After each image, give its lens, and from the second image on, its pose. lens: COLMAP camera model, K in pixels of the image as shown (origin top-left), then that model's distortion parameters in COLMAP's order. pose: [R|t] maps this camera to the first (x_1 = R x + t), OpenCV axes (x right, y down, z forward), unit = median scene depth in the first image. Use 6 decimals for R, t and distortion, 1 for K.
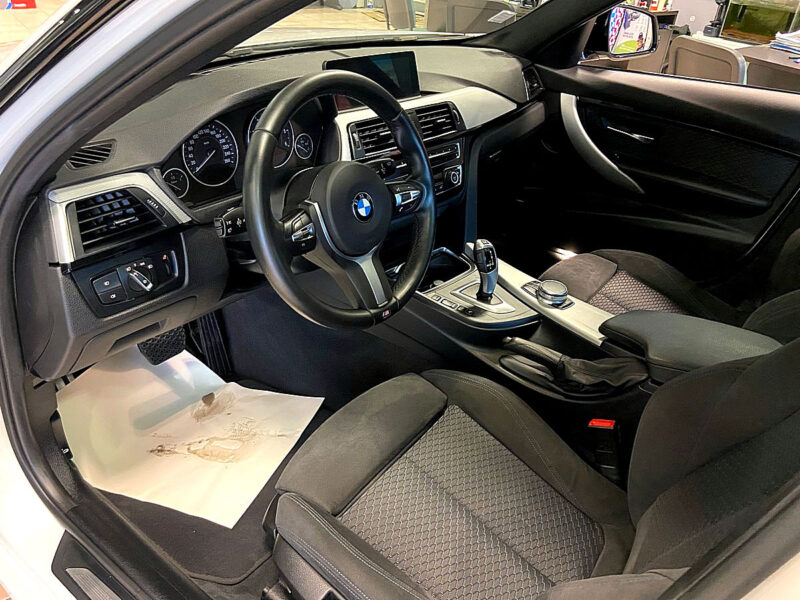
lens RADIAL K [[605.2, 0, 404.0], [0, 605.2, 295.9], [0, 0, 1]] dist [0.107539, -0.116538]
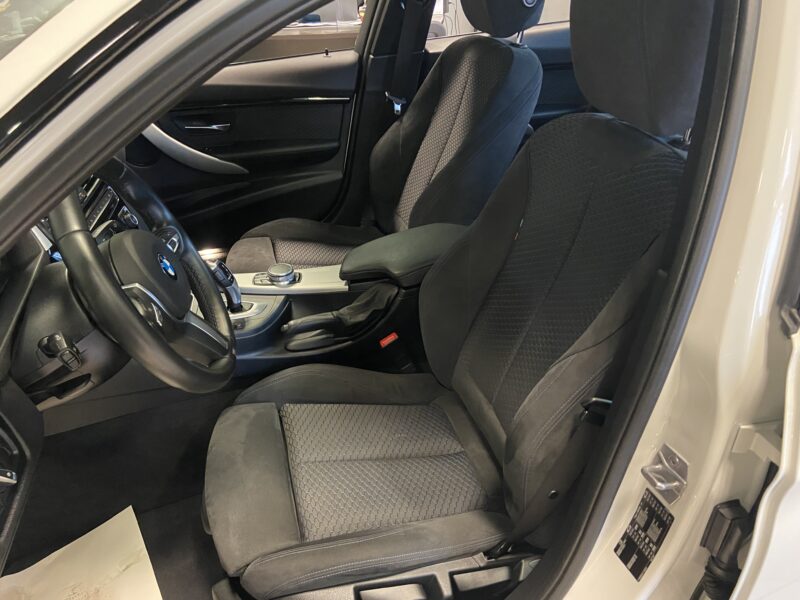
lens RADIAL K [[605.2, 0, 402.9], [0, 605.2, 302.9], [0, 0, 1]] dist [0.107539, -0.116538]
pose [[0.604721, -0.498885, 0.620827, -0.359203], [0.482730, 0.849594, 0.212511, -0.095835], [-0.633470, 0.171182, 0.754594, 0.038739]]
